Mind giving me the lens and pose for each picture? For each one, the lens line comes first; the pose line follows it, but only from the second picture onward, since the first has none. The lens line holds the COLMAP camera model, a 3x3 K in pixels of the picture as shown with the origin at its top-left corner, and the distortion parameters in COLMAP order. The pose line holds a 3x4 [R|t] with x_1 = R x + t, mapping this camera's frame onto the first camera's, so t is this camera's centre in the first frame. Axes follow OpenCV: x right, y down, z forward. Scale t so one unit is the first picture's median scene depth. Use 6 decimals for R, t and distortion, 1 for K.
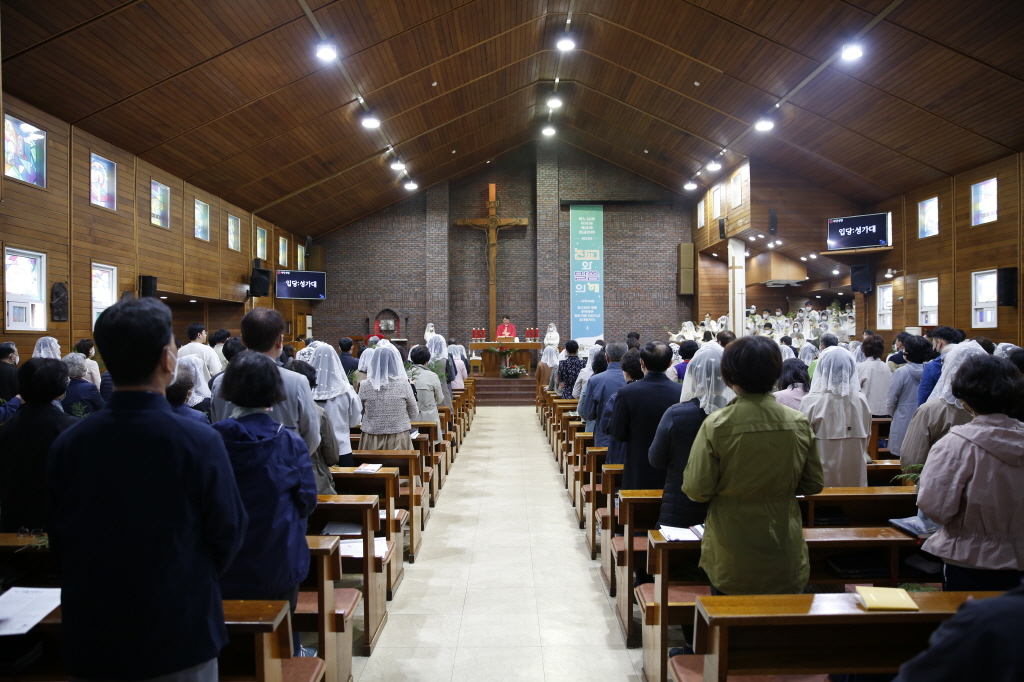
lens RADIAL K [[689.4, 0, 513.0], [0, 689.4, 340.7], [0, 0, 1]] dist [-0.063898, -0.002025]
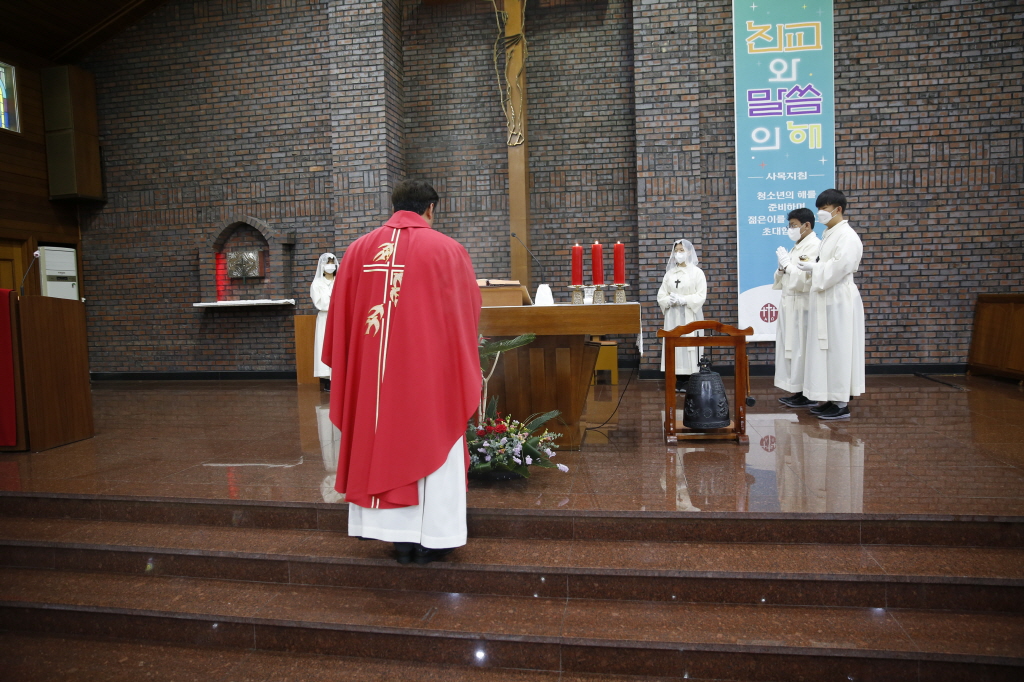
lens RADIAL K [[689.4, 0, 508.3], [0, 689.4, 339.8], [0, 0, 1]] dist [-0.063898, -0.002025]
pose [[0.983967, -0.010845, -0.178018, 0.031838], [0.022068, 0.997883, 0.061184, -0.000354], [0.176978, -0.064132, 0.982123, 0.643063]]
